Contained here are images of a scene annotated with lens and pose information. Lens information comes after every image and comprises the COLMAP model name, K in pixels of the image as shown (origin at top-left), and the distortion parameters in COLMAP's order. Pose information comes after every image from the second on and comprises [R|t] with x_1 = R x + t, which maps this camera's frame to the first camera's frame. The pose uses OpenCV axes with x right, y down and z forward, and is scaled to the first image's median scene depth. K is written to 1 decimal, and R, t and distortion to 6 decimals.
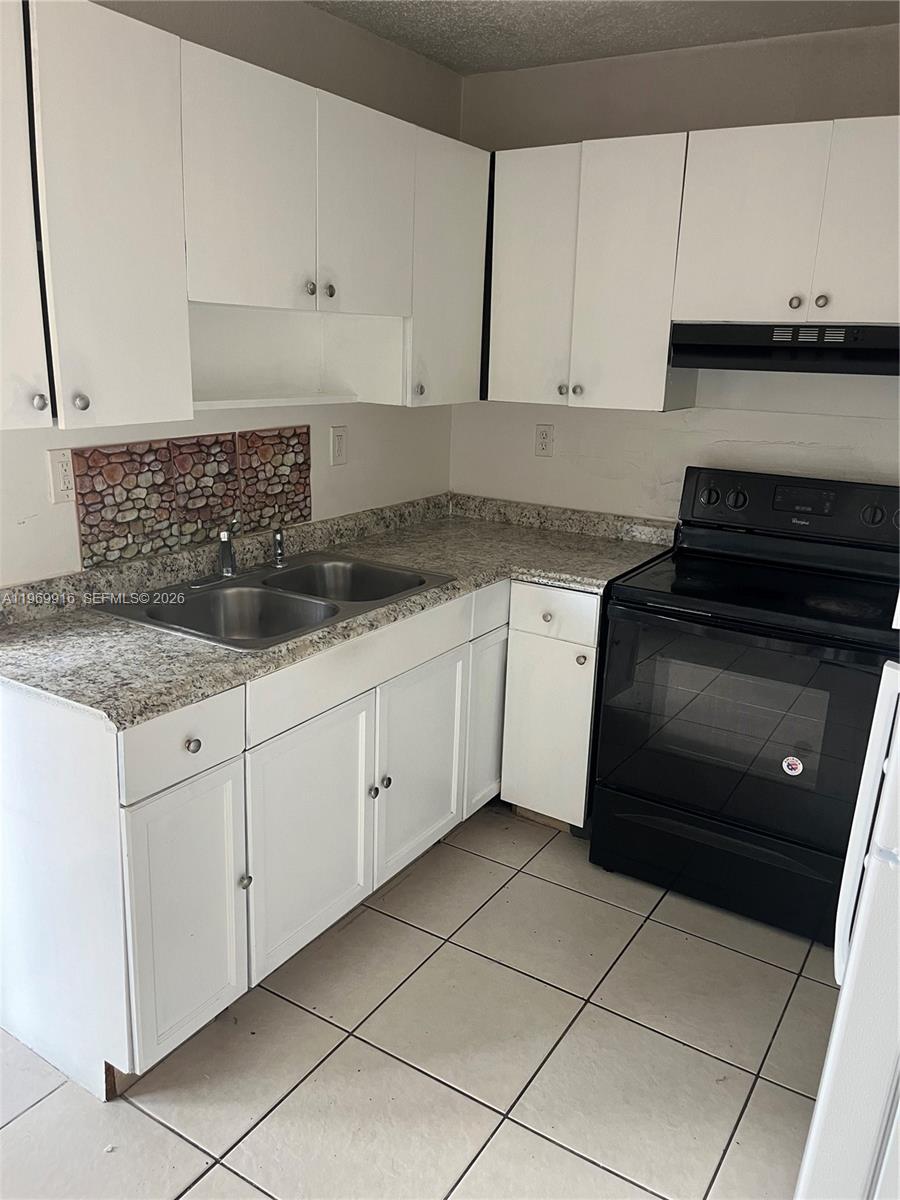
lens RADIAL K [[888.8, 0, 450.0], [0, 888.8, 600.0], [0, 0, 1]] dist [0.070792, -0.088437]
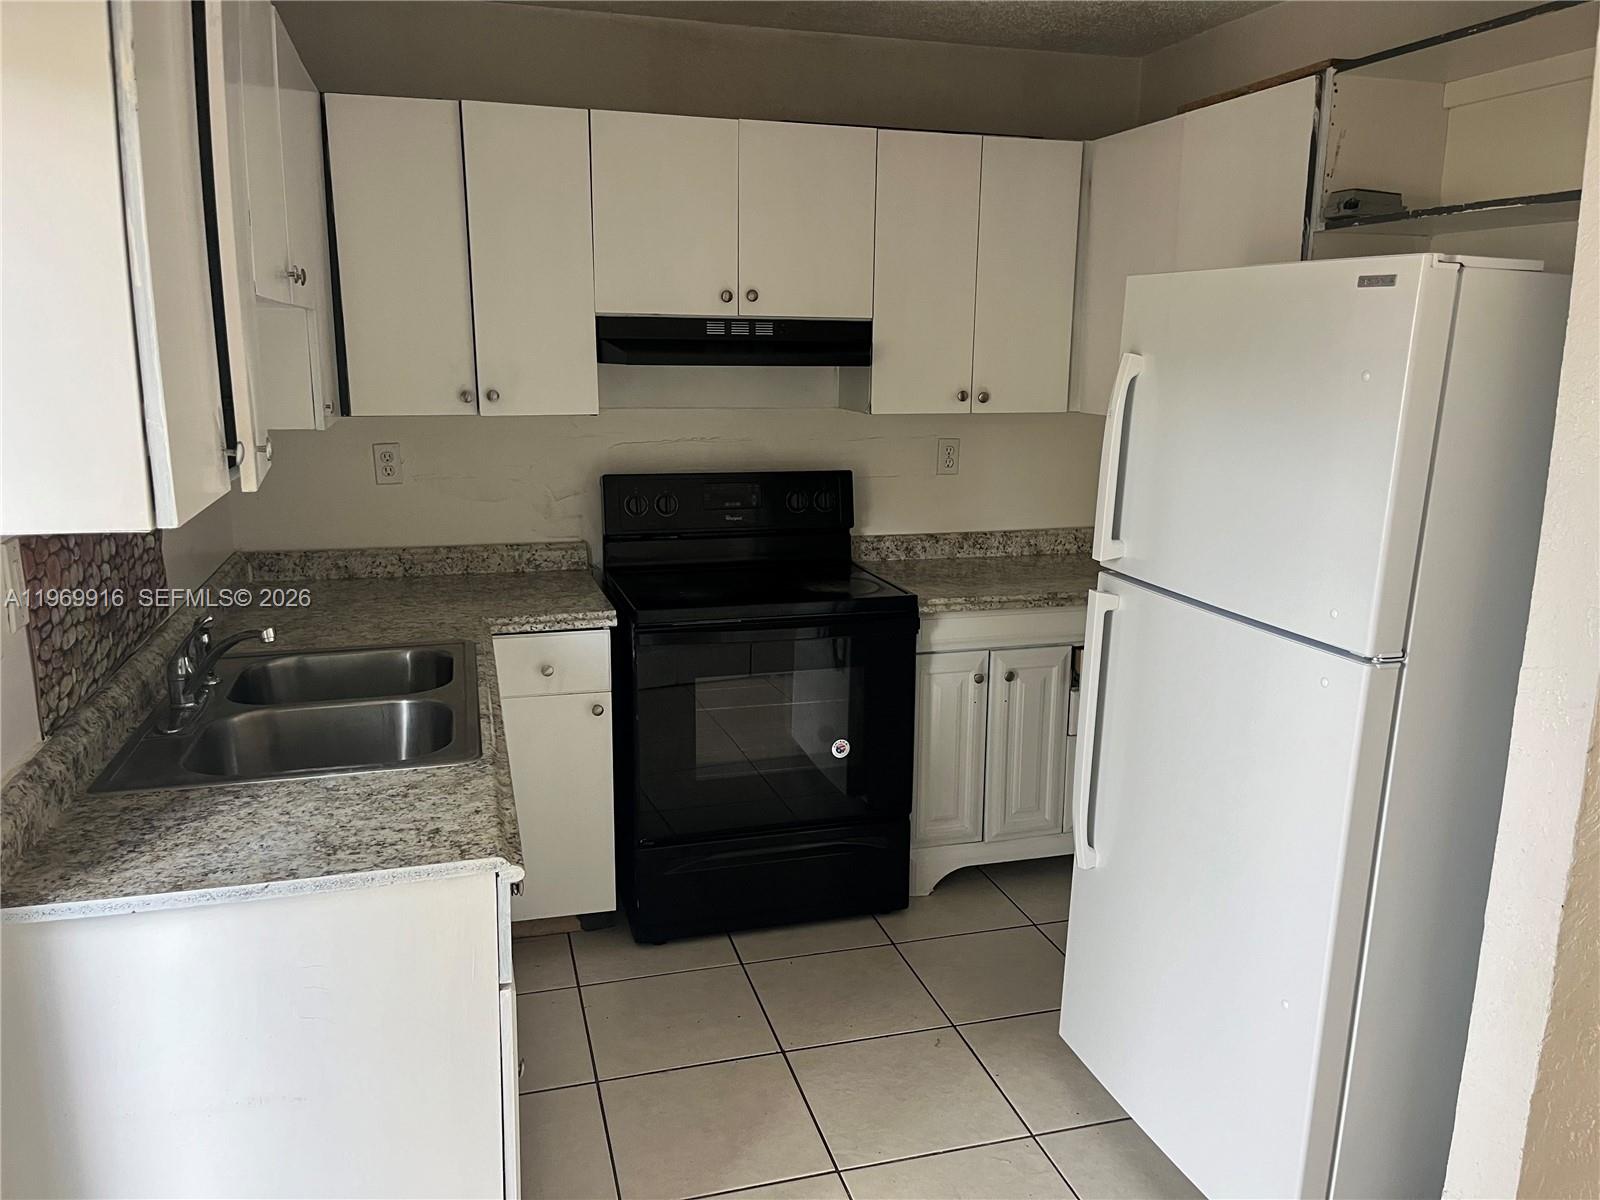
lens RADIAL K [[1185.1, 0, 800.0], [0, 1185.1, 600.0], [0, 0, 1]] dist [0.070792, -0.088437]
pose [[0.674364, -0.180192, 0.716075, -0.518804], [0.217072, 0.975295, 0.040994, -0.039061], [-0.705771, 0.127795, 0.696818, 0.070951]]
